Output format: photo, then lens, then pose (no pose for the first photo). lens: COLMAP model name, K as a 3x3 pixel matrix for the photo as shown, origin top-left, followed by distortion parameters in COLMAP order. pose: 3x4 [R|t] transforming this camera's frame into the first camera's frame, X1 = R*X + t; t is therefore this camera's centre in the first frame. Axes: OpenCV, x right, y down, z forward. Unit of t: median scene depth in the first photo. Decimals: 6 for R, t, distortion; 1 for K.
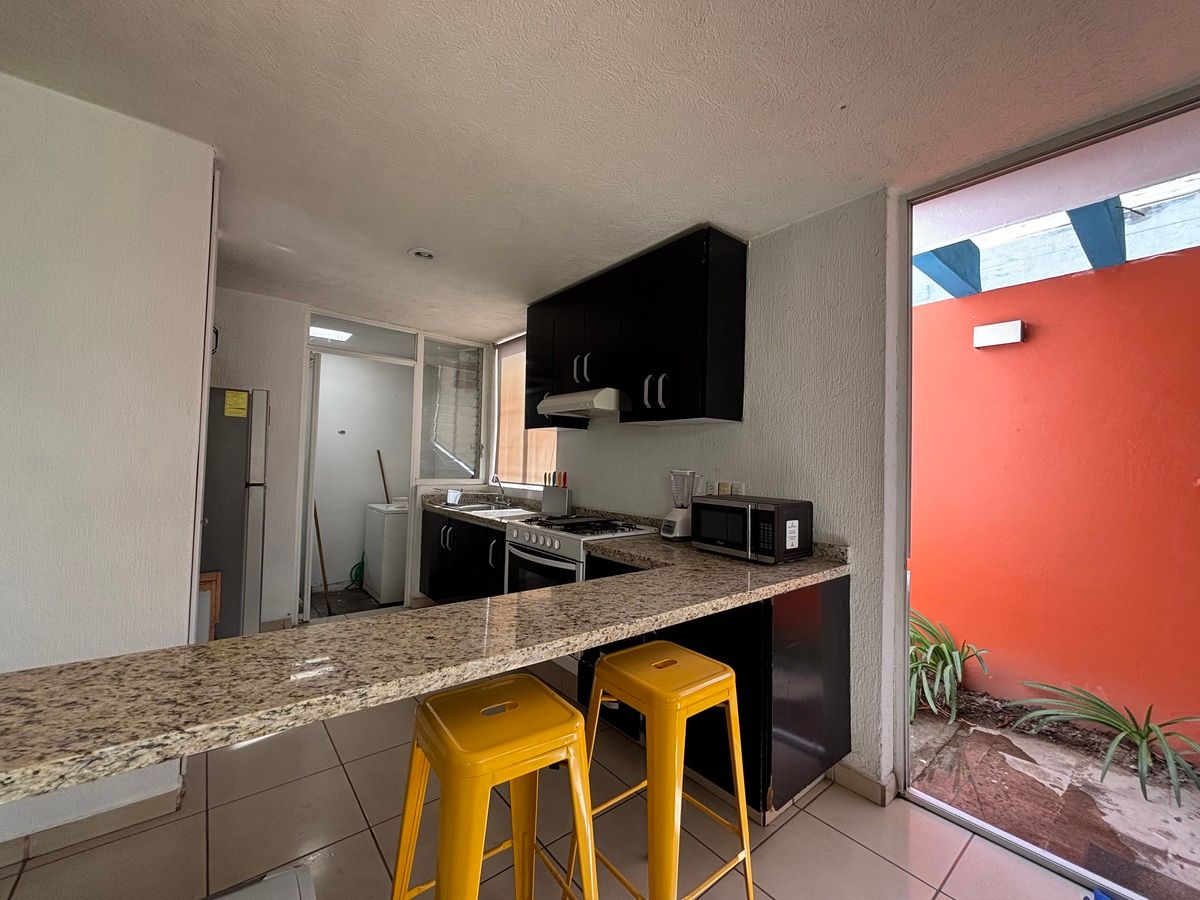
lens RADIAL K [[485.3, 0, 594.9], [0, 485.3, 445.2], [0, 0, 1]] dist [-0.017133, 0.002080]
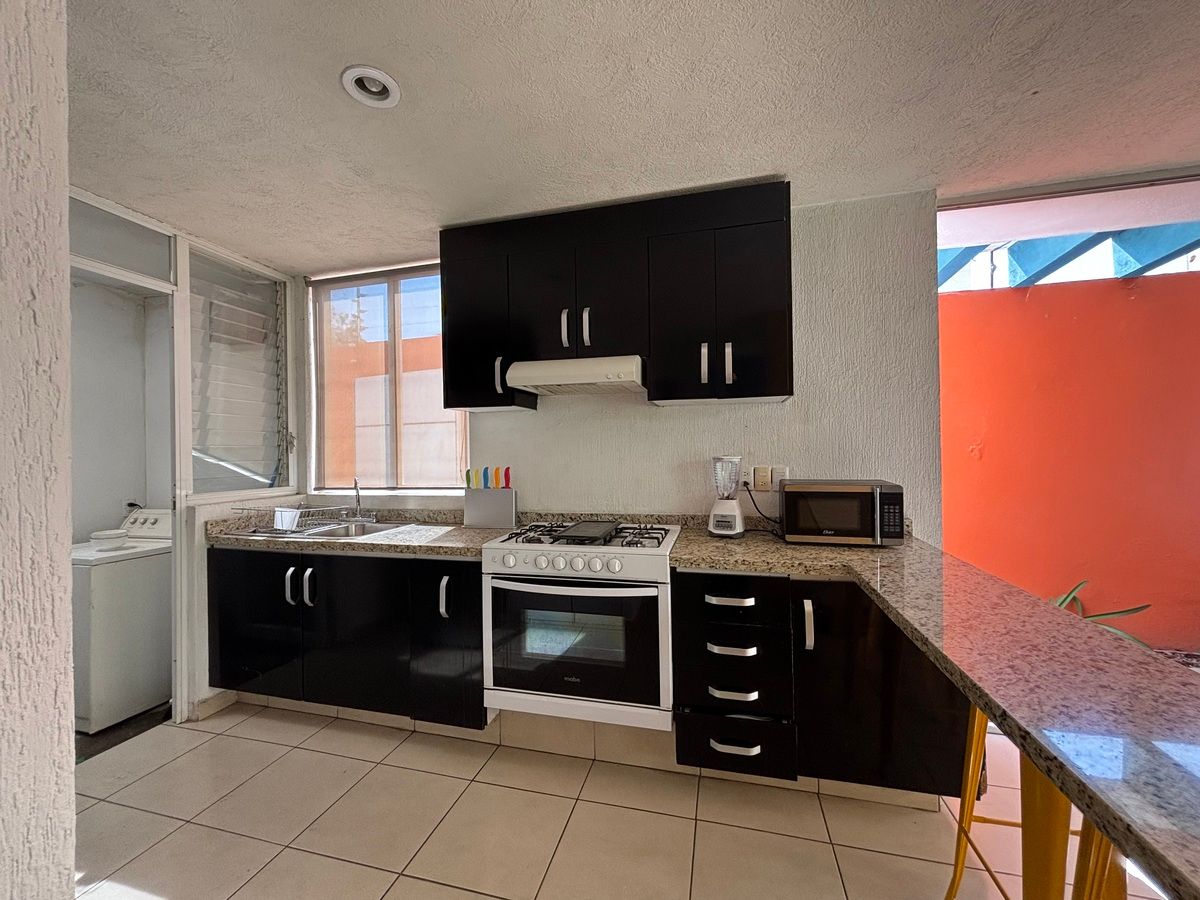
lens RADIAL K [[485.3, 0, 600.9], [0, 485.3, 451.6], [0, 0, 1]] dist [-0.017133, 0.002080]
pose [[0.806605, -0.039449, 0.589773, -0.372026], [0.015920, 0.998858, 0.045038, 0.000763], [-0.590877, -0.026939, 0.806312, 0.313975]]
